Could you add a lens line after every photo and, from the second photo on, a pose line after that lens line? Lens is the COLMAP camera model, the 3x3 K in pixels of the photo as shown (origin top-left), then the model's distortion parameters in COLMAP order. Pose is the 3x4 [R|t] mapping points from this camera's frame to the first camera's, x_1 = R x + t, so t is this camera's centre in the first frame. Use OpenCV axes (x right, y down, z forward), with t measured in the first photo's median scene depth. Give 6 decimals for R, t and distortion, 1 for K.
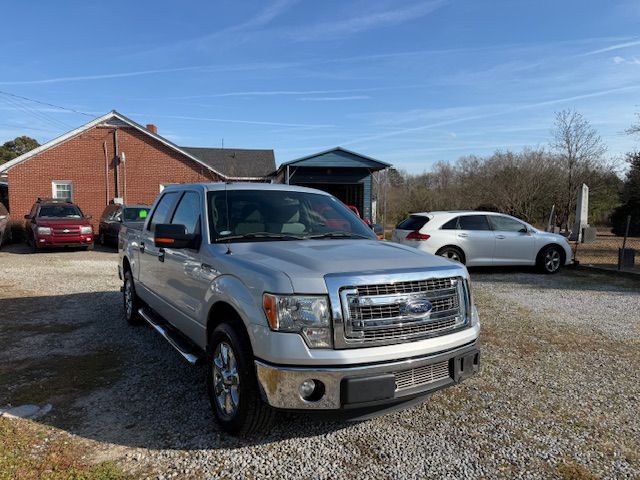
lens RADIAL K [[444.9, 0, 314.4], [0, 444.9, 240.3], [0, 0, 1]] dist [0.041263, -0.048701]
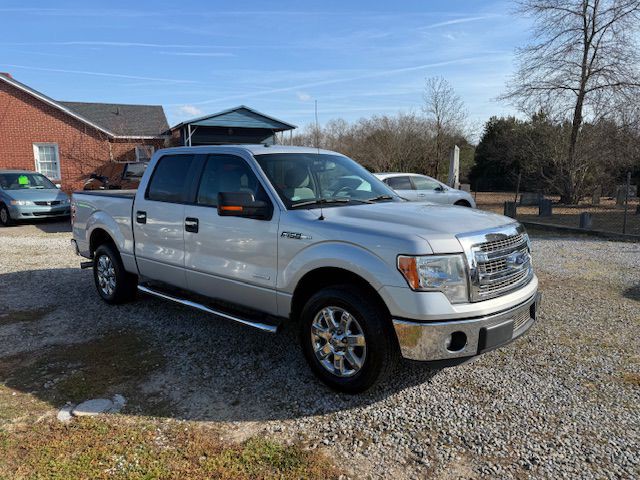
lens RADIAL K [[444.9, 0, 310.8], [0, 444.9, 231.7], [0, 0, 1]] dist [0.041263, -0.048701]
pose [[0.959541, -0.049890, 0.277114, -0.236925], [0.031444, 0.997008, 0.070618, -0.006614], [-0.279808, -0.059047, 0.958239, 0.026448]]
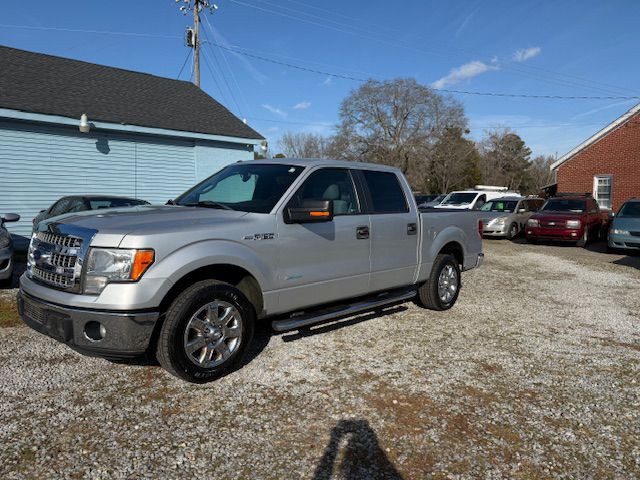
lens RADIAL K [[444.9, 0, 319.7], [0, 444.9, 239.1], [0, 0, 1]] dist [0.041263, -0.048701]
pose [[0.246536, 0.075473, -0.966190, 0.633395], [-0.084363, 0.994850, 0.056185, 0.000051], [0.965455, 0.067659, 0.251634, 0.557506]]
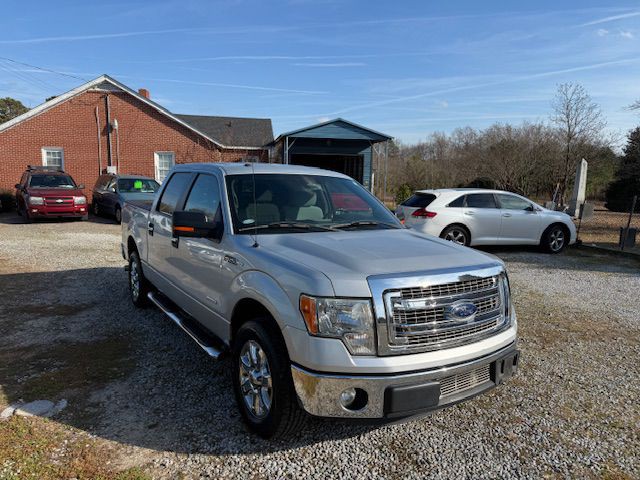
lens RADIAL K [[444.9, 0, 318.2], [0, 444.9, 238.2], [0, 0, 1]] dist [0.041263, -0.048701]
pose [[0.999573, 0.012021, 0.026646, -0.041615], [-0.013716, 0.997833, 0.064355, -0.024123], [-0.025815, -0.064693, 0.997571, 0.029266]]
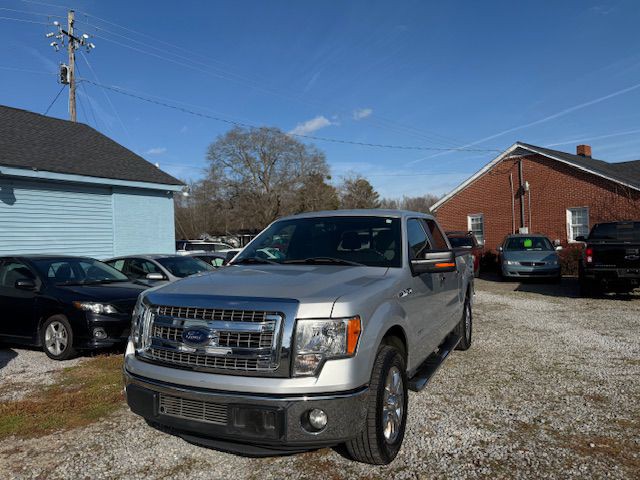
lens RADIAL K [[444.9, 0, 315.3], [0, 444.9, 237.3], [0, 0, 1]] dist [0.041263, -0.048701]
pose [[0.524647, -0.035752, -0.850569, 0.483440], [-0.029997, 0.997721, -0.060440, 0.004191], [0.850791, 0.057224, 0.522379, 0.268731]]
